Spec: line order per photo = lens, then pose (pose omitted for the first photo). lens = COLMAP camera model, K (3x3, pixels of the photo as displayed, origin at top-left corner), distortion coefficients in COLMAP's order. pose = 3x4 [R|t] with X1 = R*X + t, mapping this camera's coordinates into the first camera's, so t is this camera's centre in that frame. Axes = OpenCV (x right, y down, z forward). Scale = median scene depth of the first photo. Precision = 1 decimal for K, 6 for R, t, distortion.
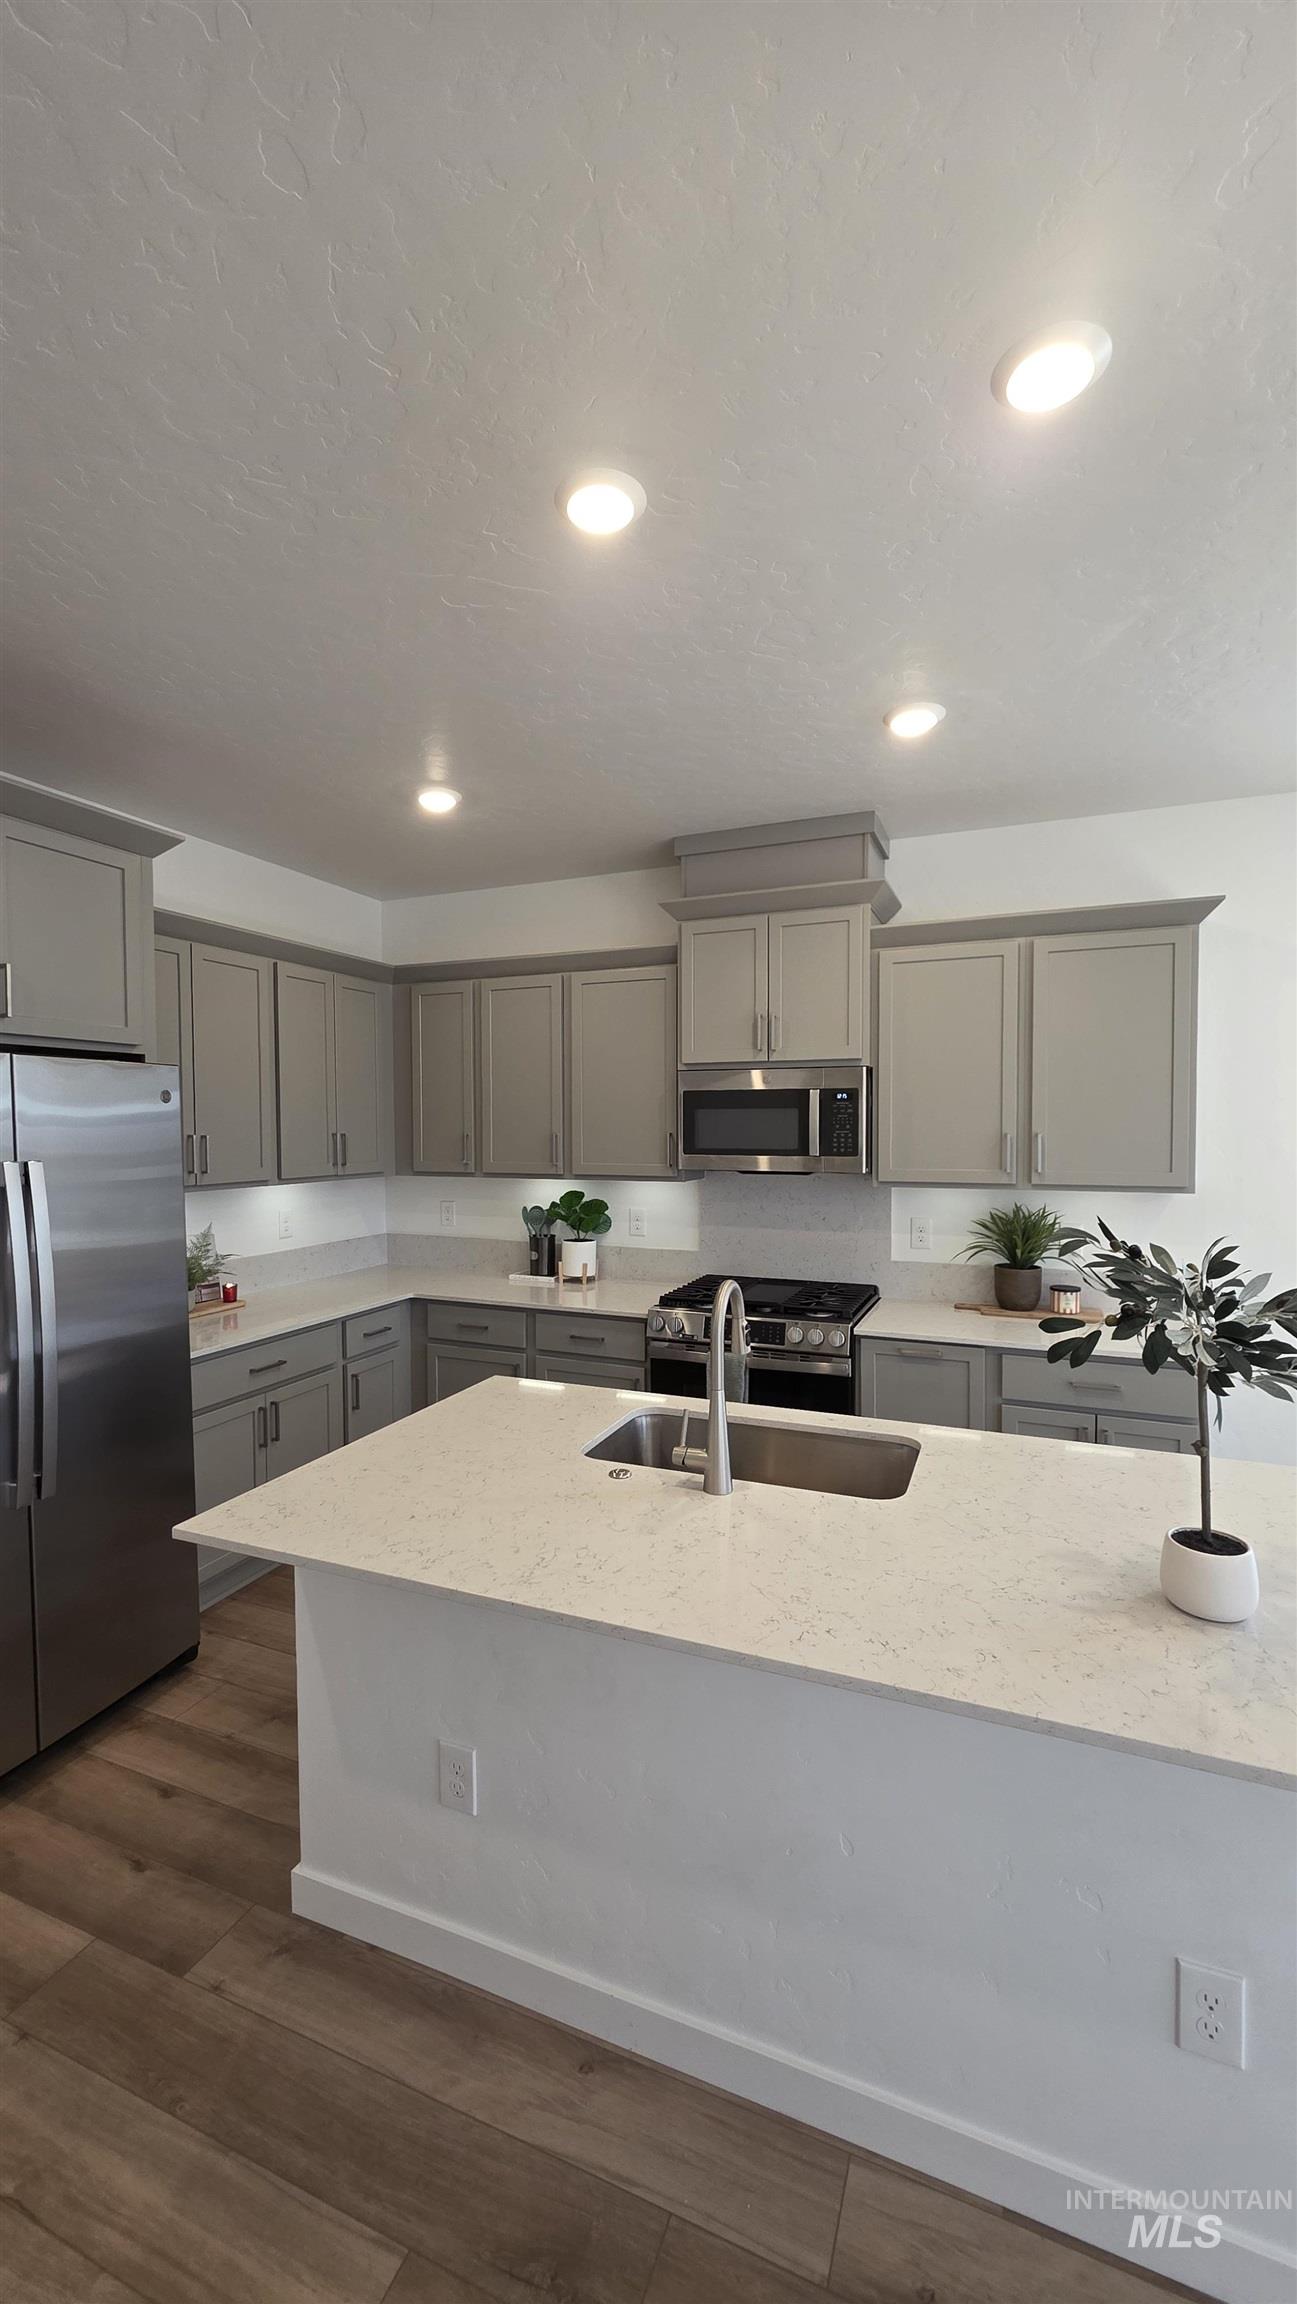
lens RADIAL K [[917.3, 0, 649.8], [0, 917.3, 1155.5], [0, 0, 1]] dist [0.003491, -0.000110]
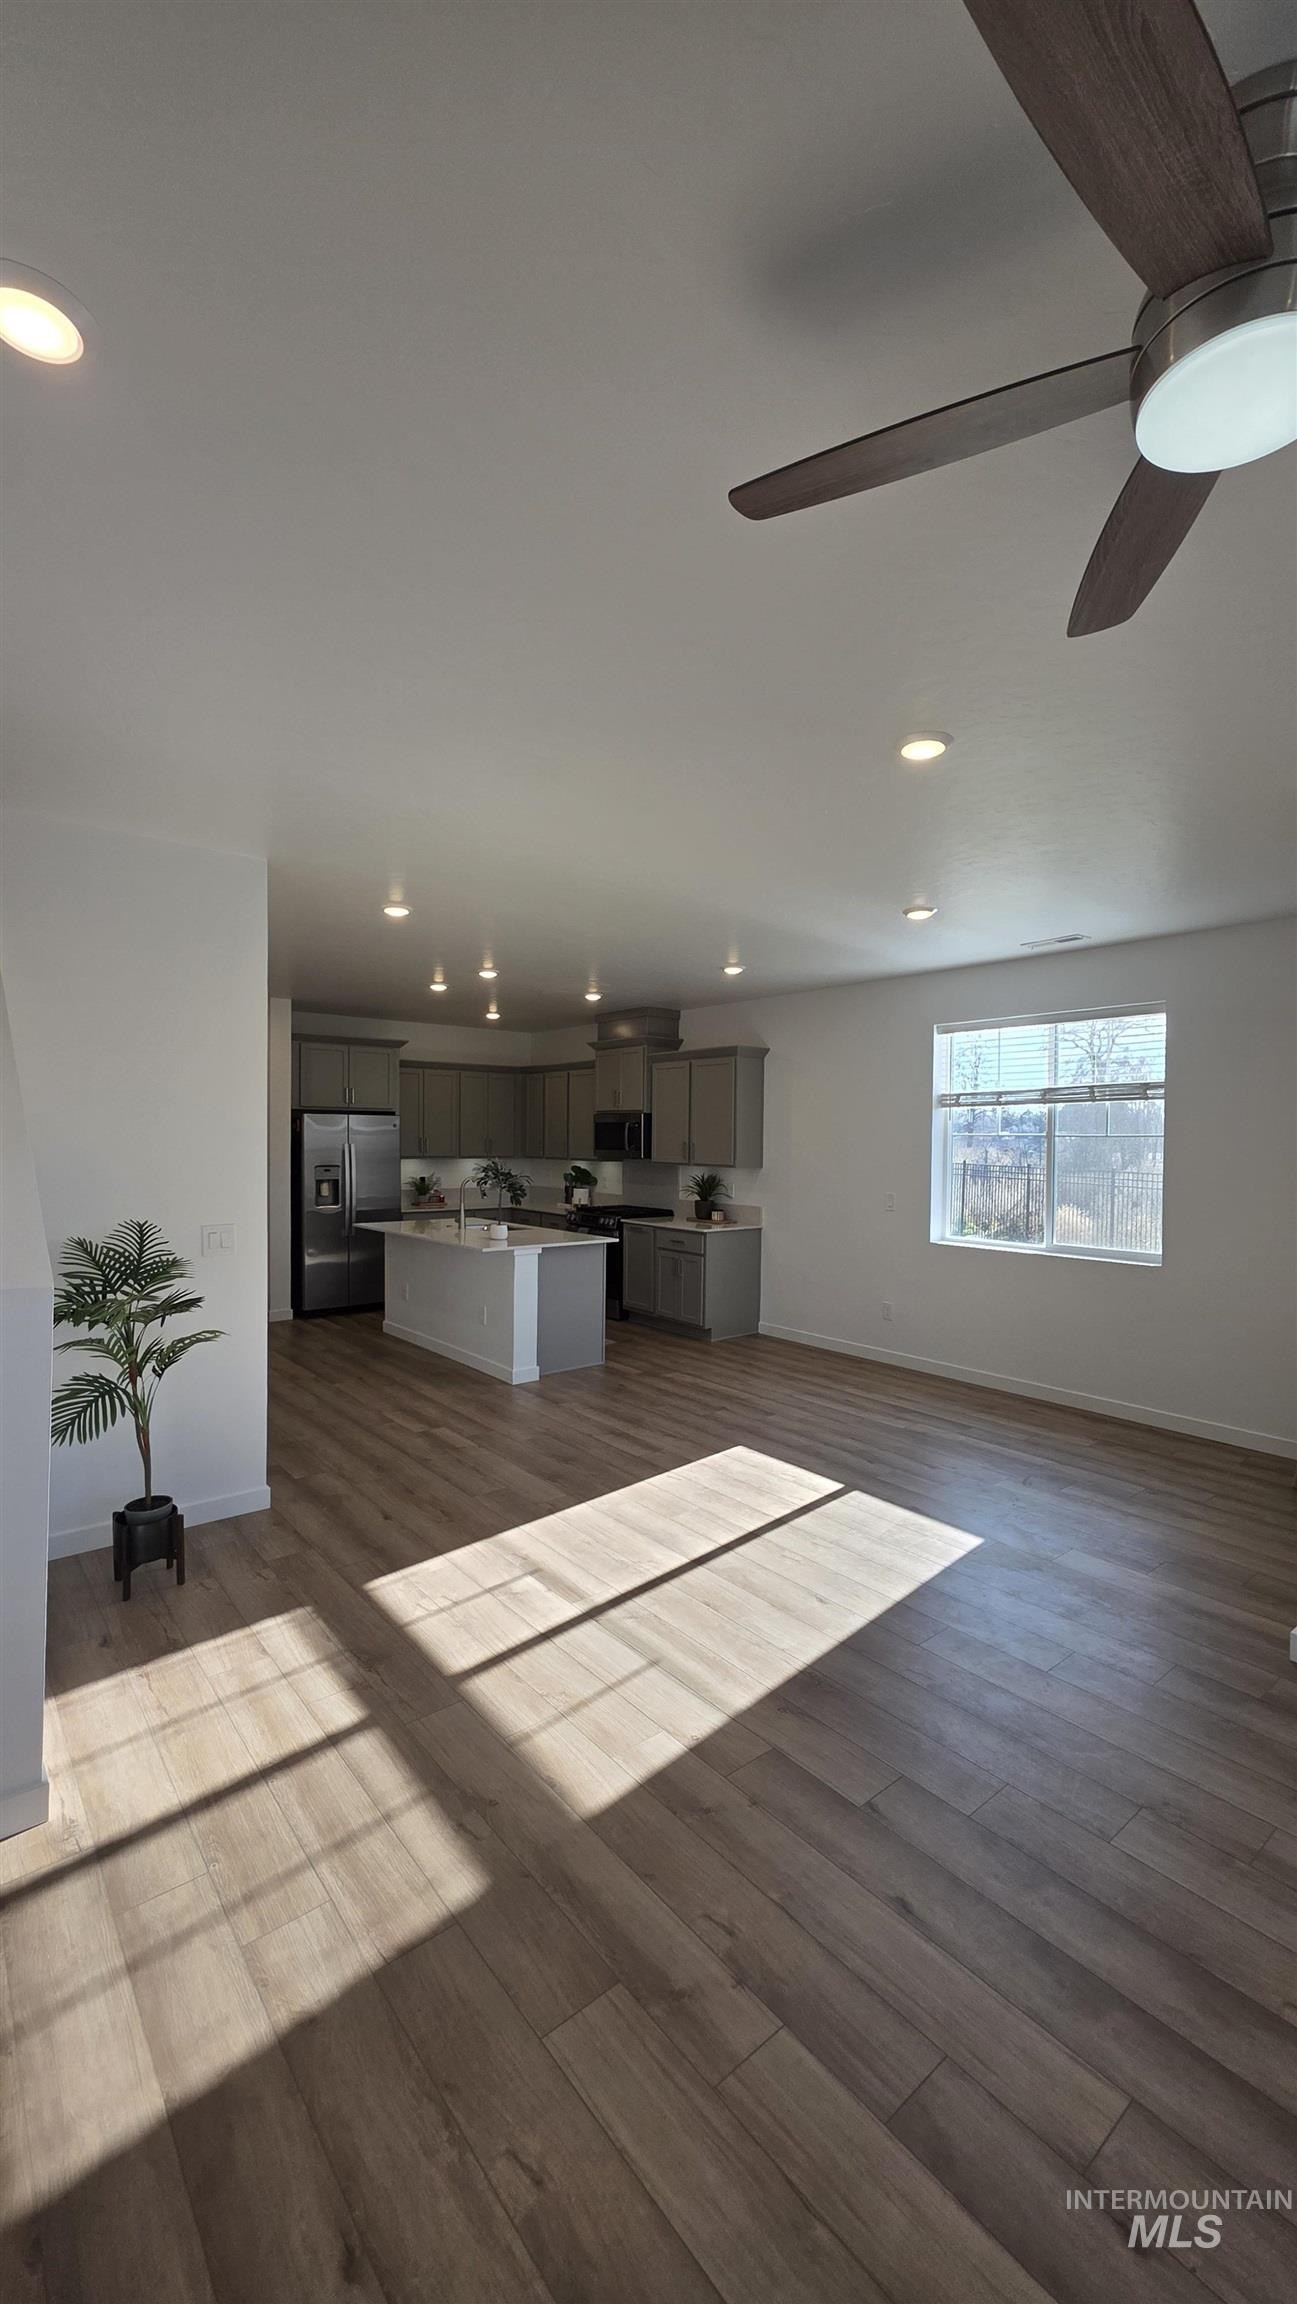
lens RADIAL K [[917.3, 0, 649.8], [0, 917.3, 1155.5], [0, 0, 1]] dist [0.003491, -0.000110]
pose [[0.881622, 0.023636, -0.471363, 1.370187], [-0.029460, 0.999554, -0.004979, 0.023730], [0.471035, 0.018276, 0.881925, -1.089632]]
